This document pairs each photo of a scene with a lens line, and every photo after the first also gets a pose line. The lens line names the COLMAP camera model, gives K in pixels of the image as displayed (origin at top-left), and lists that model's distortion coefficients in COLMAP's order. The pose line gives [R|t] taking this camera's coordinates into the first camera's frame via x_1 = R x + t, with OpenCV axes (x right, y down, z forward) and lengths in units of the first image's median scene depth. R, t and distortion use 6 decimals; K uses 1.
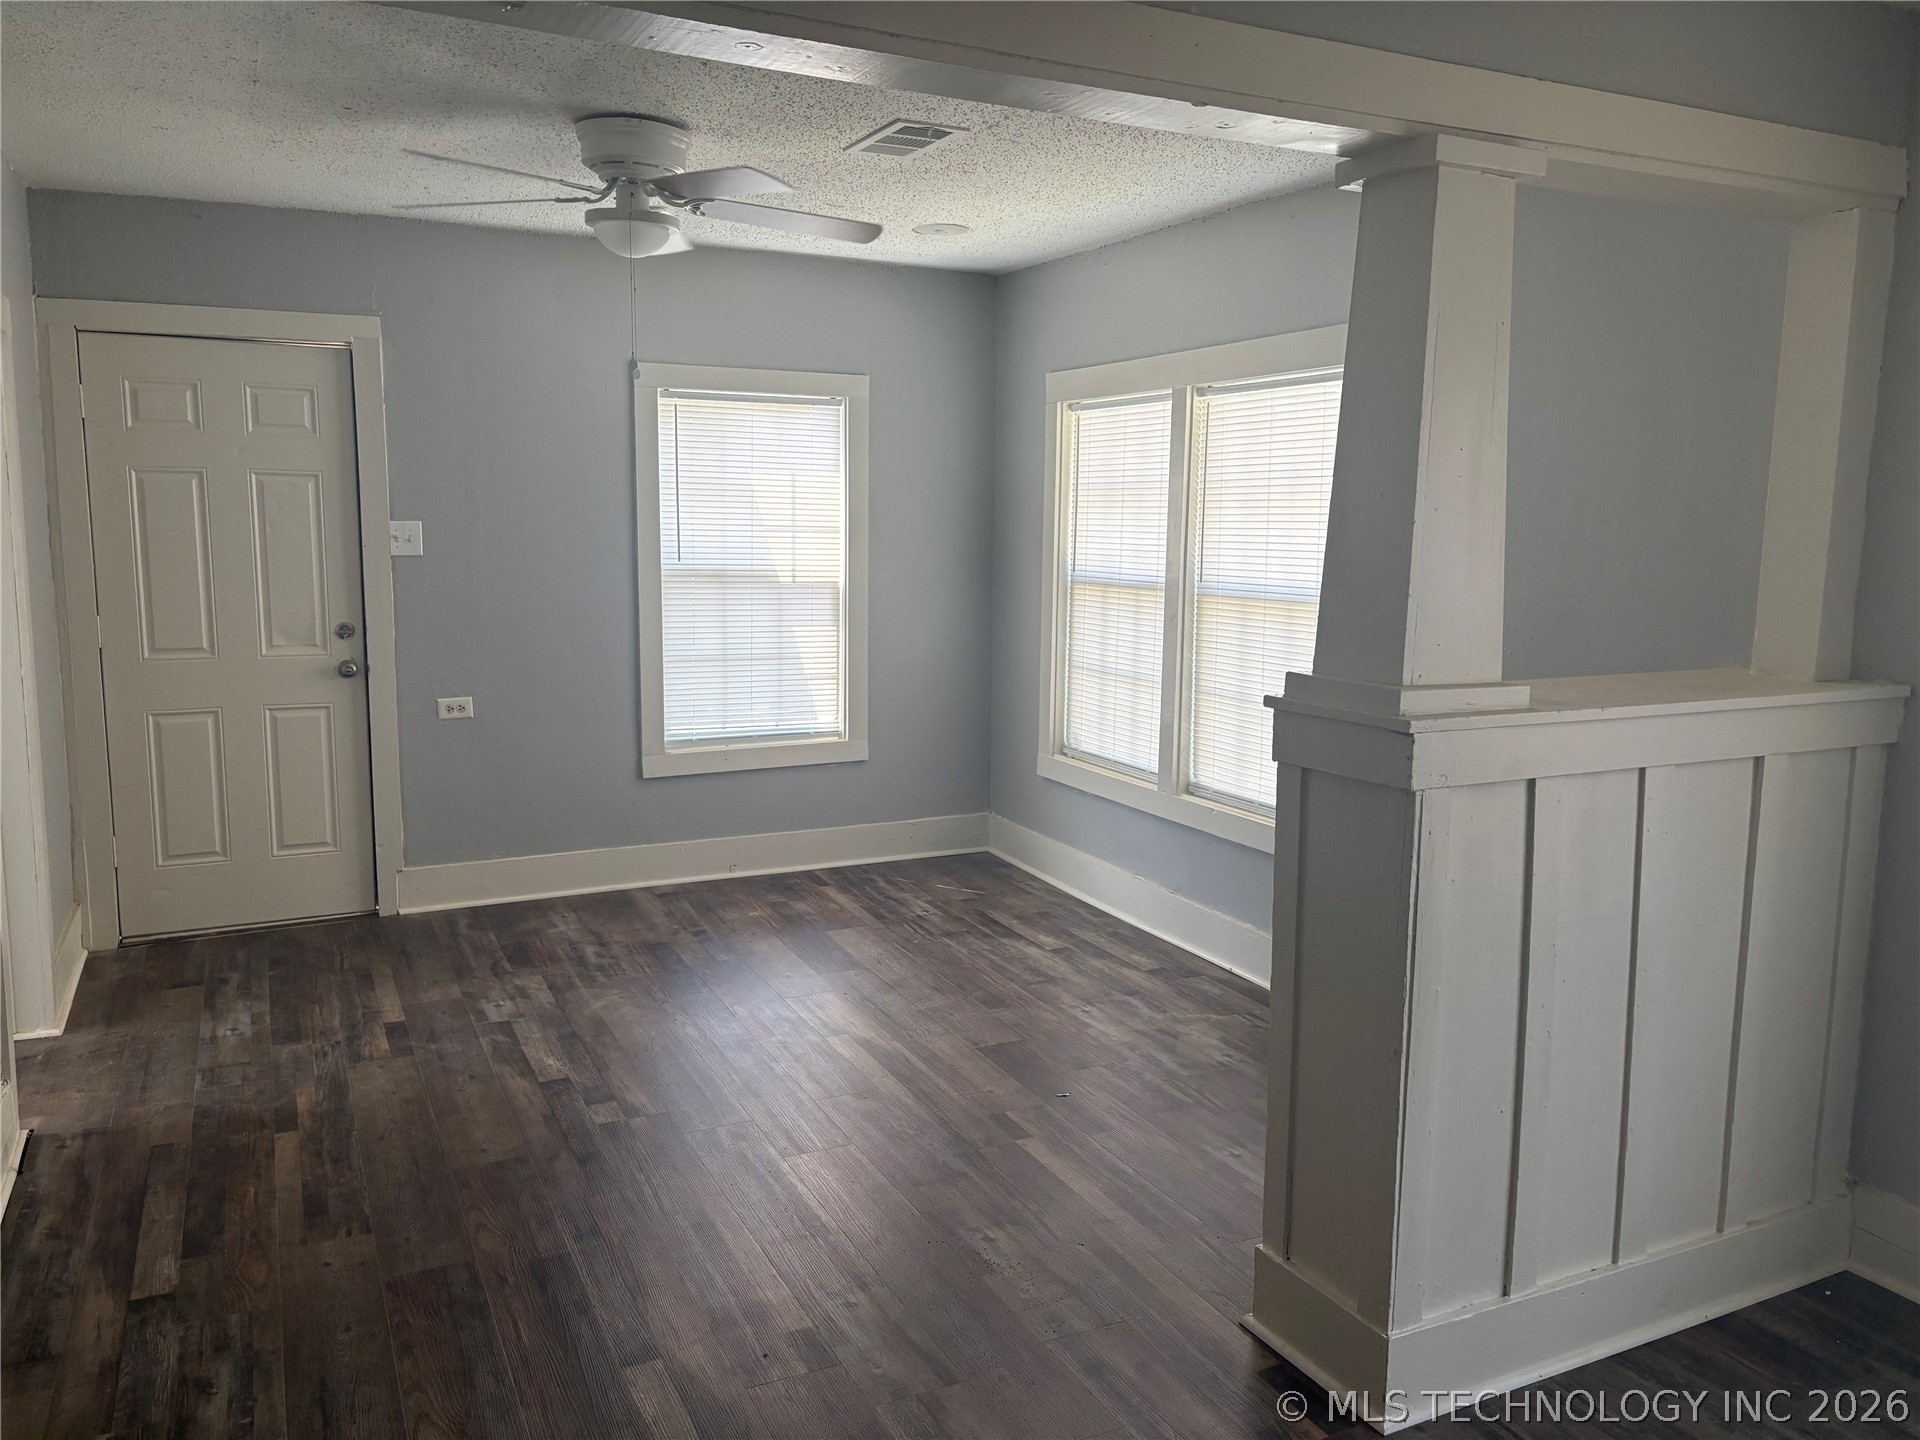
lens RADIAL K [[1449.6, 0, 958.8], [0, 1449.6, 718.8], [0, 0, 1]] dist [0.045573, -0.045726]
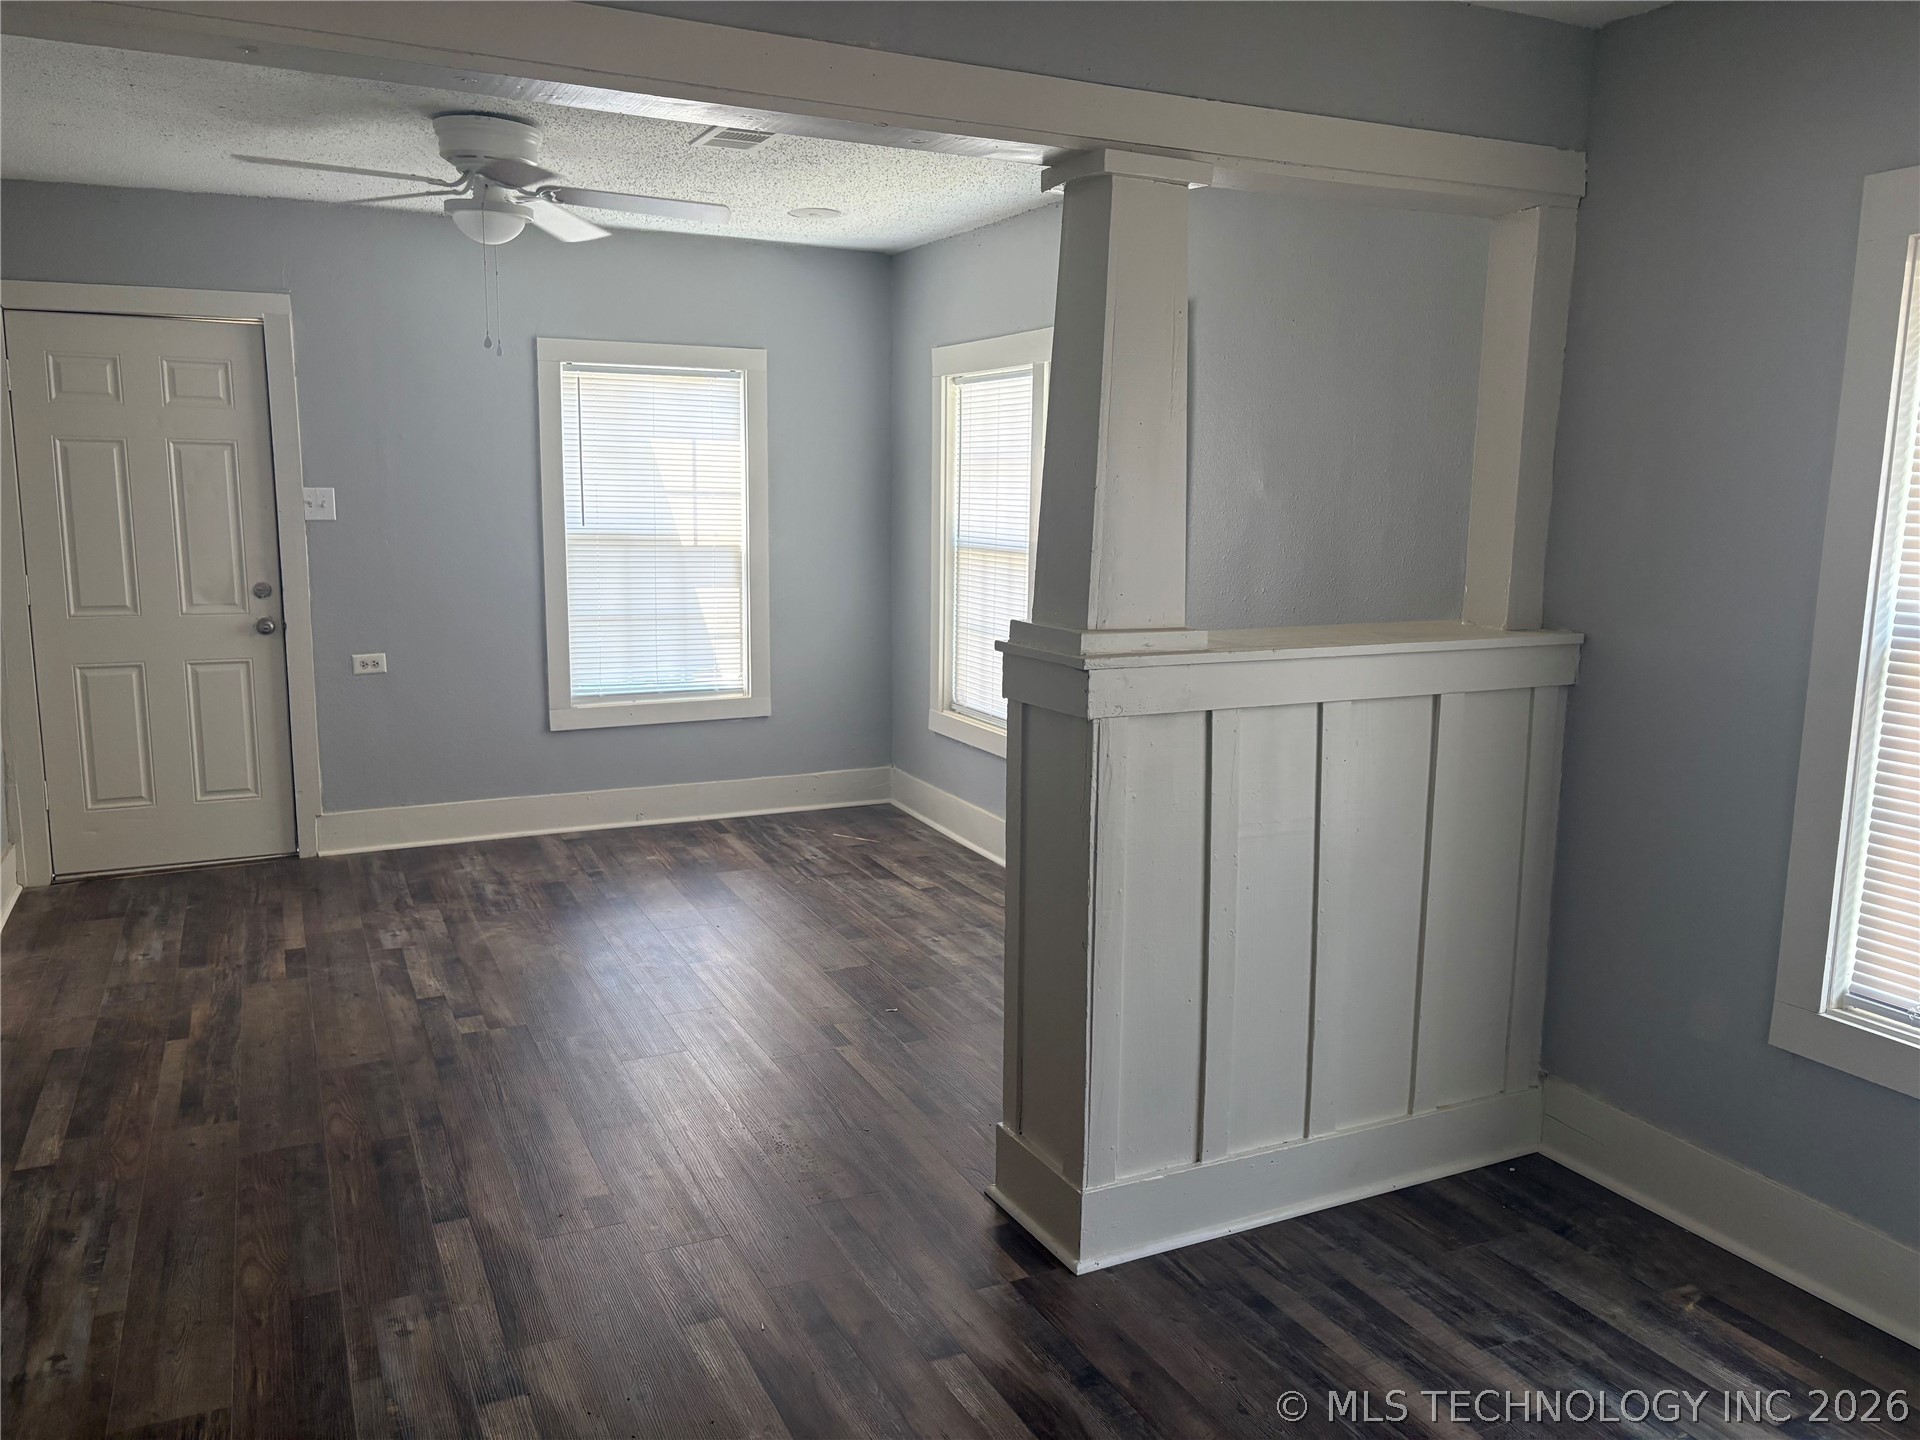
lens RADIAL K [[1449.6, 0, 955.0], [0, 1449.6, 722.7], [0, 0, 1]] dist [0.045573, -0.045726]
pose [[0.999987, 0.001742, -0.004817, 0.098549], [-0.001633, 0.999744, 0.022553, 0.012415], [0.004855, -0.022544, 0.999734, -0.073575]]
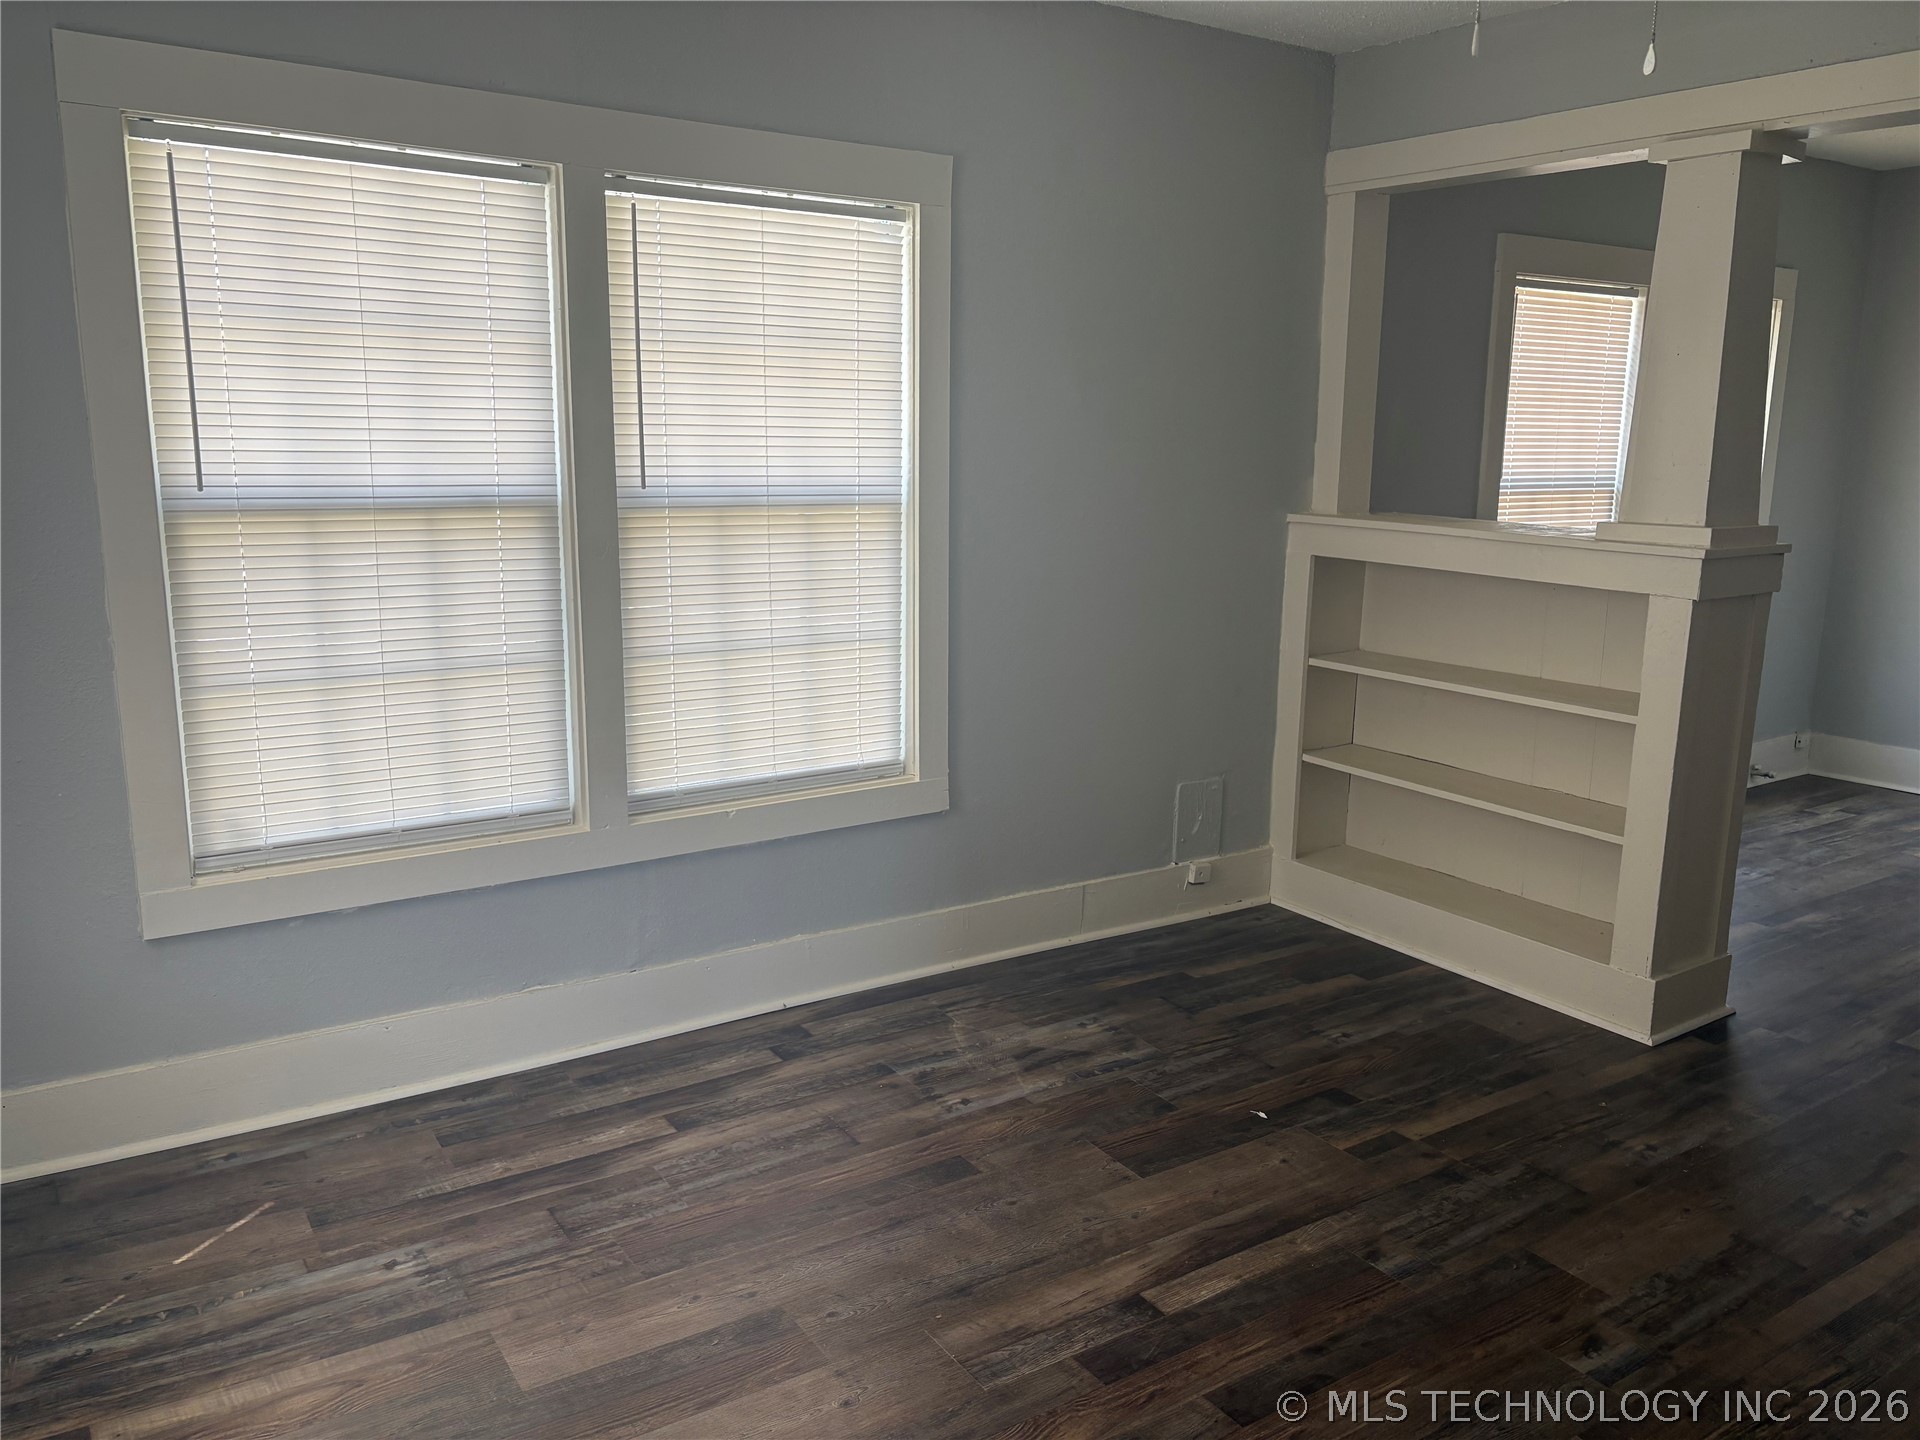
lens RADIAL K [[1449.6, 0, 953.2], [0, 1449.6, 723.3], [0, 0, 1]] dist [0.045573, -0.045726]
pose [[-0.138357, -0.220985, 0.965413, -0.518470], [0.117801, 0.964196, 0.237589, -0.136231], [-0.983352, 0.146599, -0.107371, 0.981403]]
